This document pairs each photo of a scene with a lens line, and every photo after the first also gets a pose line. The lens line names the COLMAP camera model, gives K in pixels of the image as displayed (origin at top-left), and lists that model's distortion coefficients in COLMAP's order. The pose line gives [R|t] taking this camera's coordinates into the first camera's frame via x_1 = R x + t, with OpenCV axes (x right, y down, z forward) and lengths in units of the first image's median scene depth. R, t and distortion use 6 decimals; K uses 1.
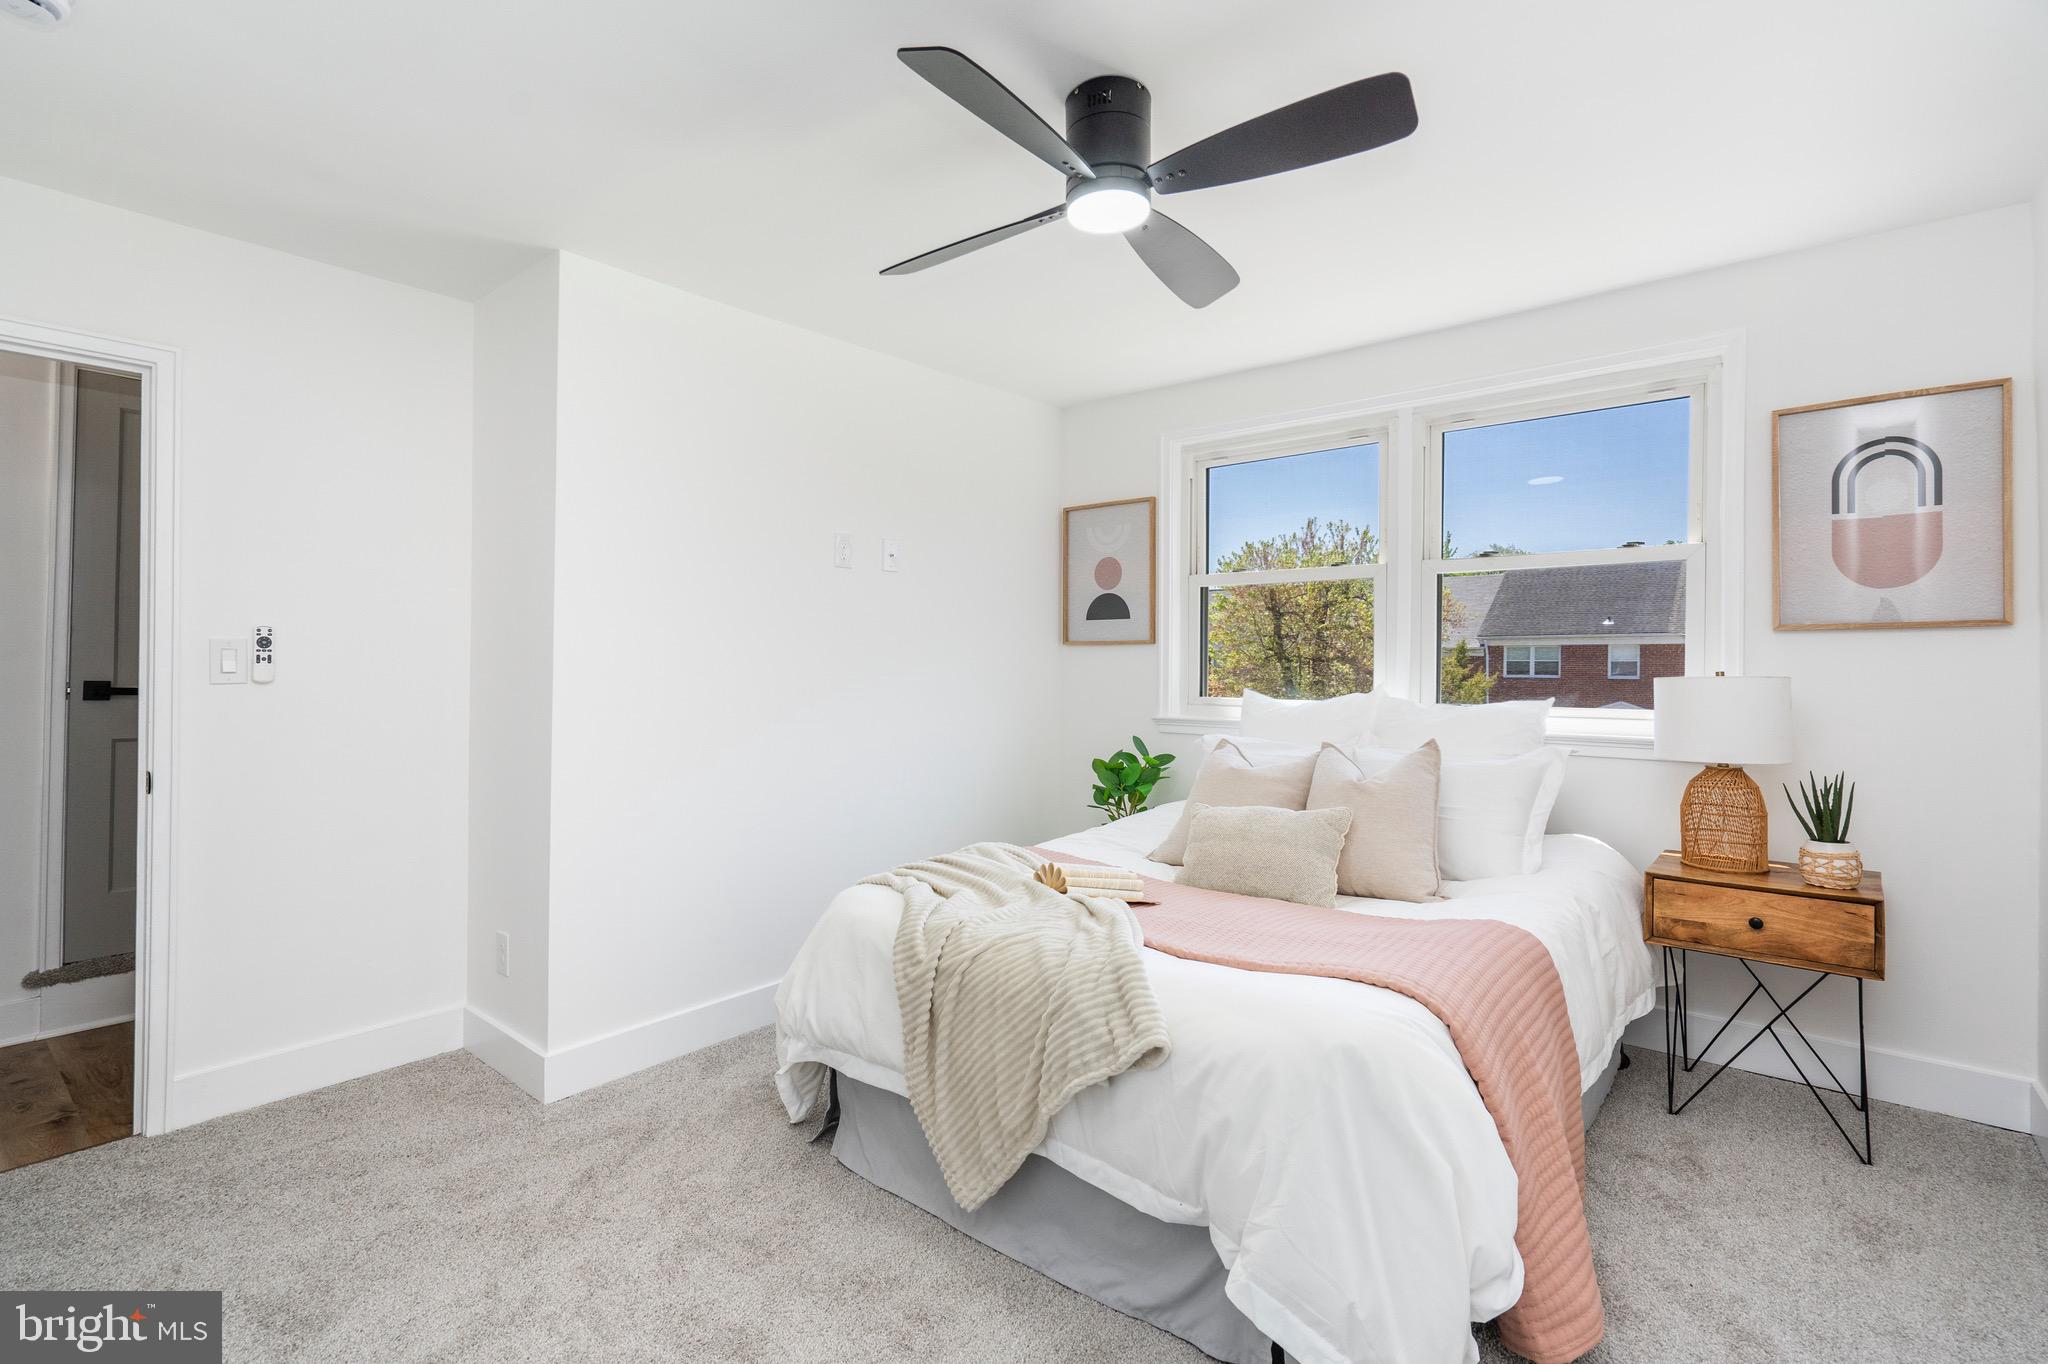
lens RADIAL K [[935.7, 0, 1011.4], [0, 935.7, 671.1], [0, 0, 1]] dist [0.005157, 0.001550]
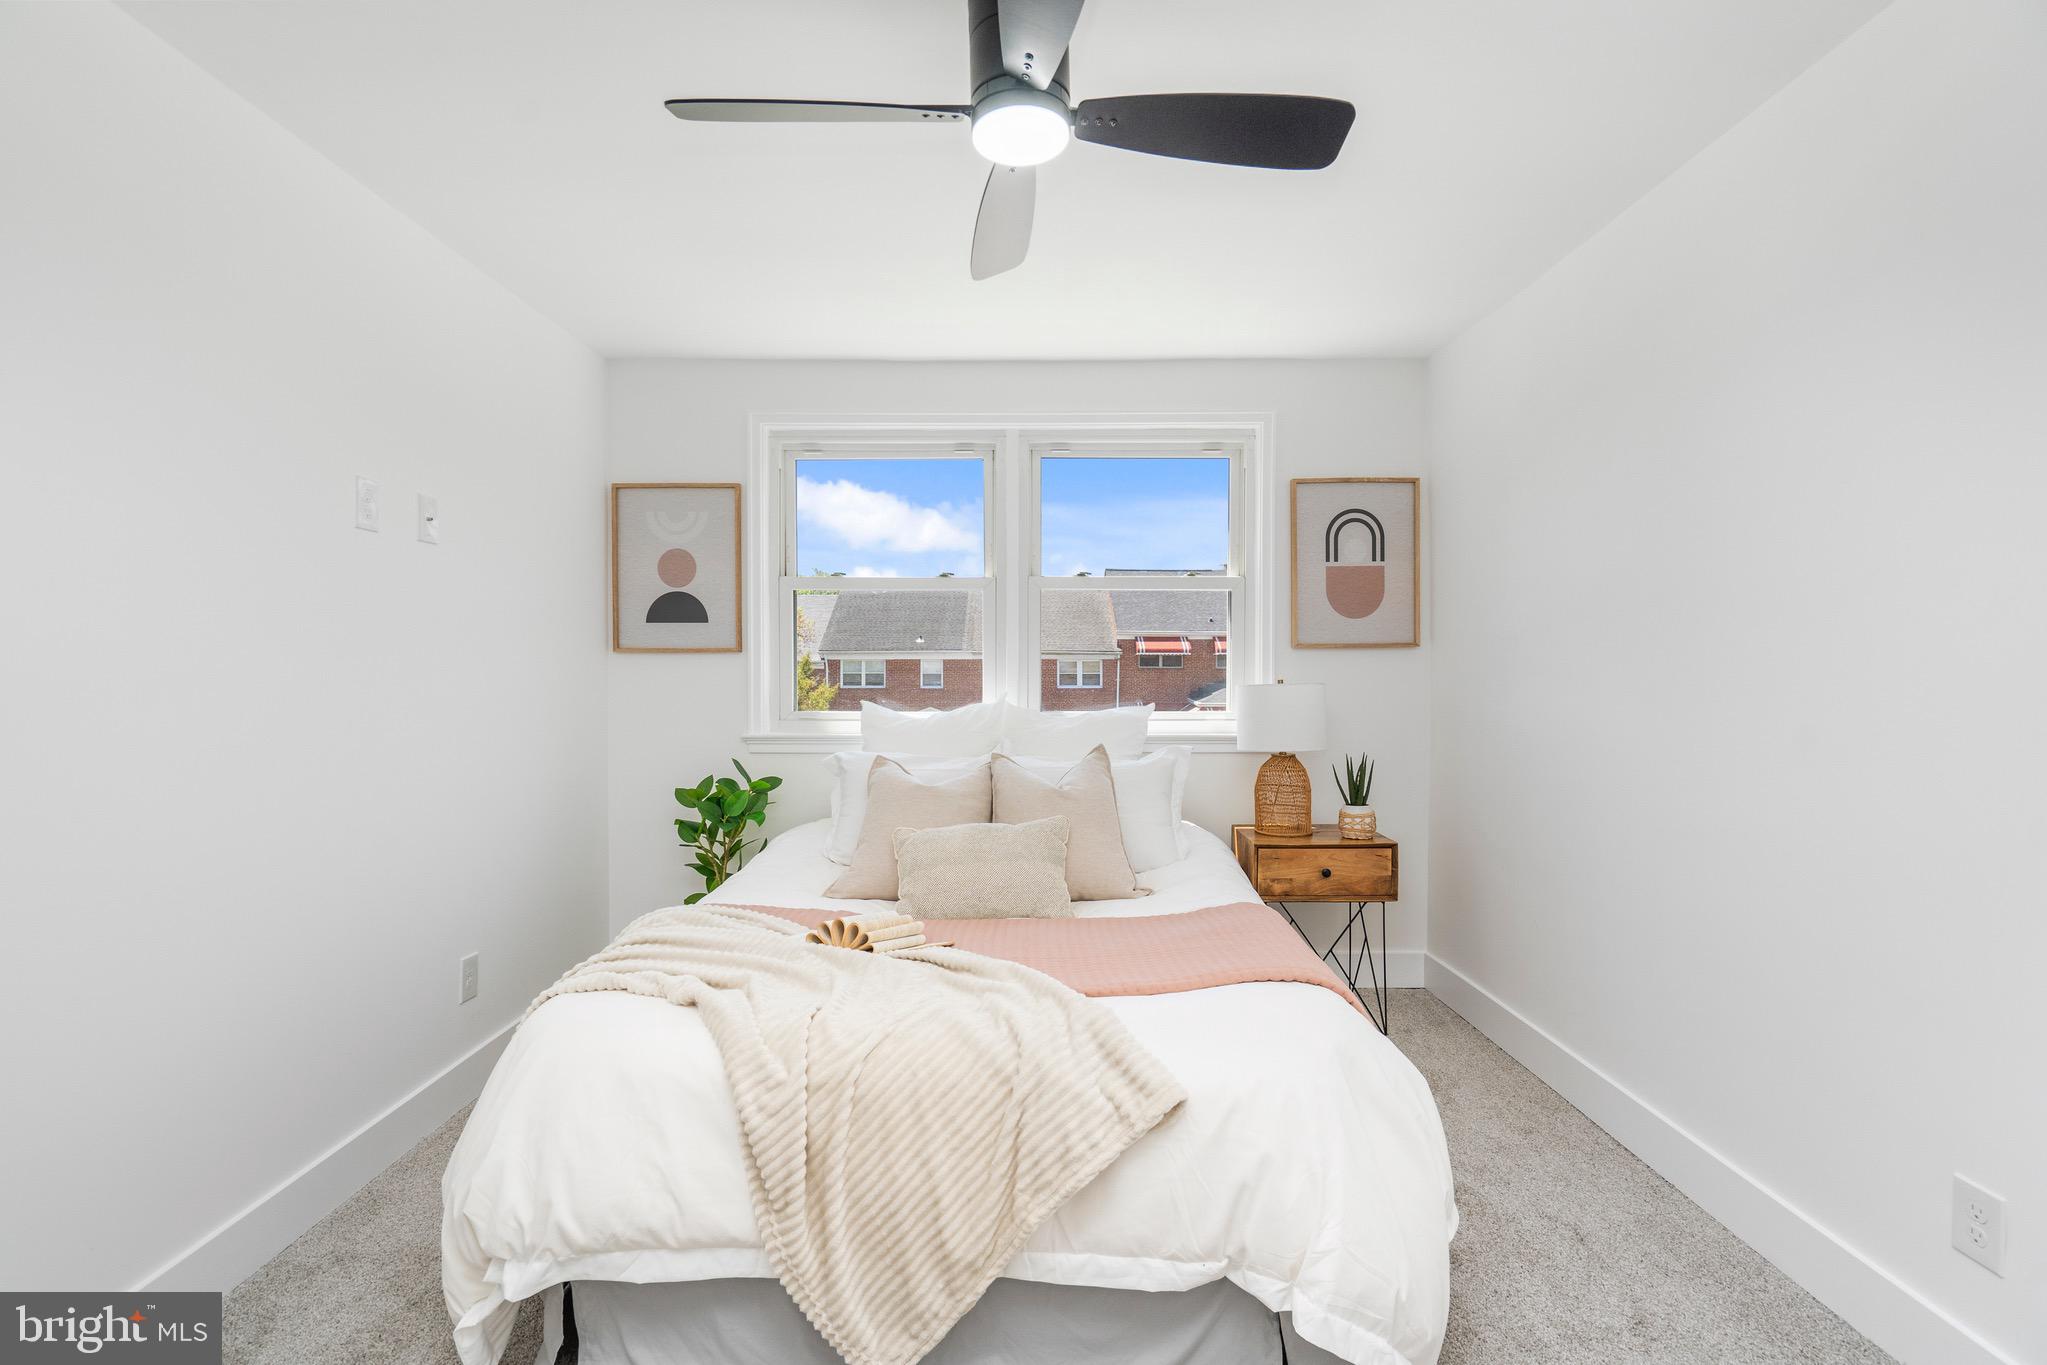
lens RADIAL K [[935.2, 0, 1011.4], [0, 935.2, 692.7], [0, 0, 1]] dist [0.005157, 0.001550]
pose [[0.769509, -0.014113, 0.638480, -0.357314], [0.008044, 0.999891, 0.012407, -0.000148], [-0.638585, -0.004411, 0.769539, 0.279199]]
